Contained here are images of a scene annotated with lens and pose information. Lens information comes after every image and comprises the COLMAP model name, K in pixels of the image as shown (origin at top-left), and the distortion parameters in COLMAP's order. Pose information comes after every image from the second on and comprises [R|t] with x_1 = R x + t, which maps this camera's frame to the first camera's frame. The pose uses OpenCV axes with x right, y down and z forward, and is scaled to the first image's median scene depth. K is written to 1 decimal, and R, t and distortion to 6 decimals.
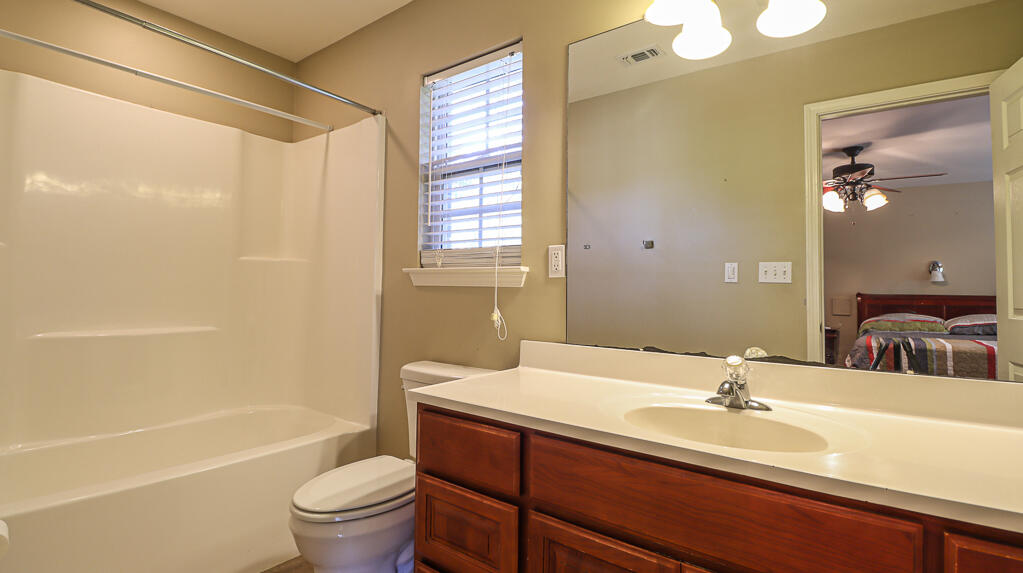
lens RADIAL K [[487.6, 0, 508.1], [0, 487.6, 277.9], [0, 0, 1]] dist [0.002197, -0.014753]
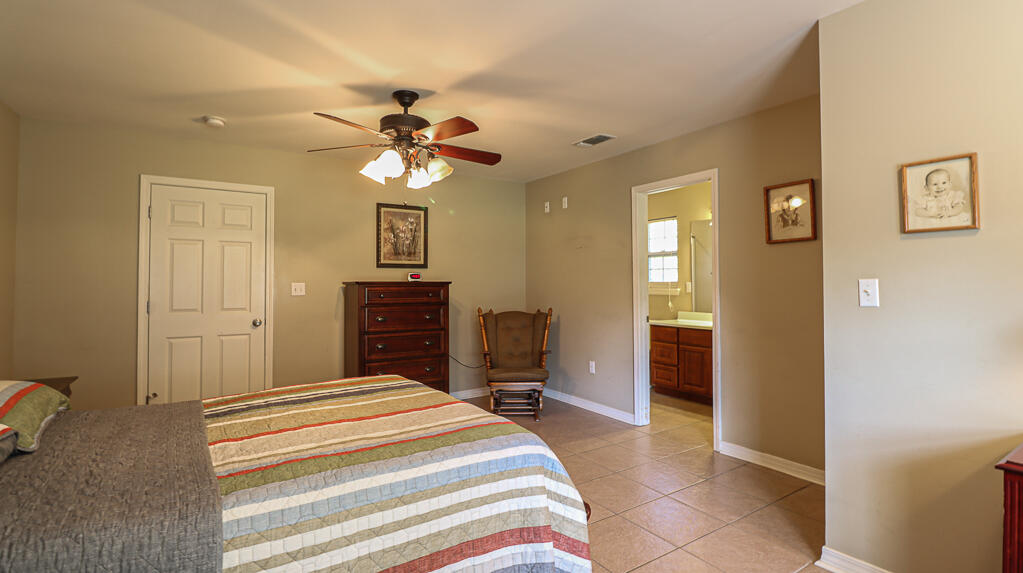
lens RADIAL K [[487.6, 0, 508.1], [0, 487.6, 277.9], [0, 0, 1]] dist [0.002197, -0.014753]
pose [[0.949570, -0.017700, -0.313056, -0.026946], [0.022382, 0.999685, 0.011368, -0.153824], [0.312756, -0.017802, 0.949667, -2.391755]]
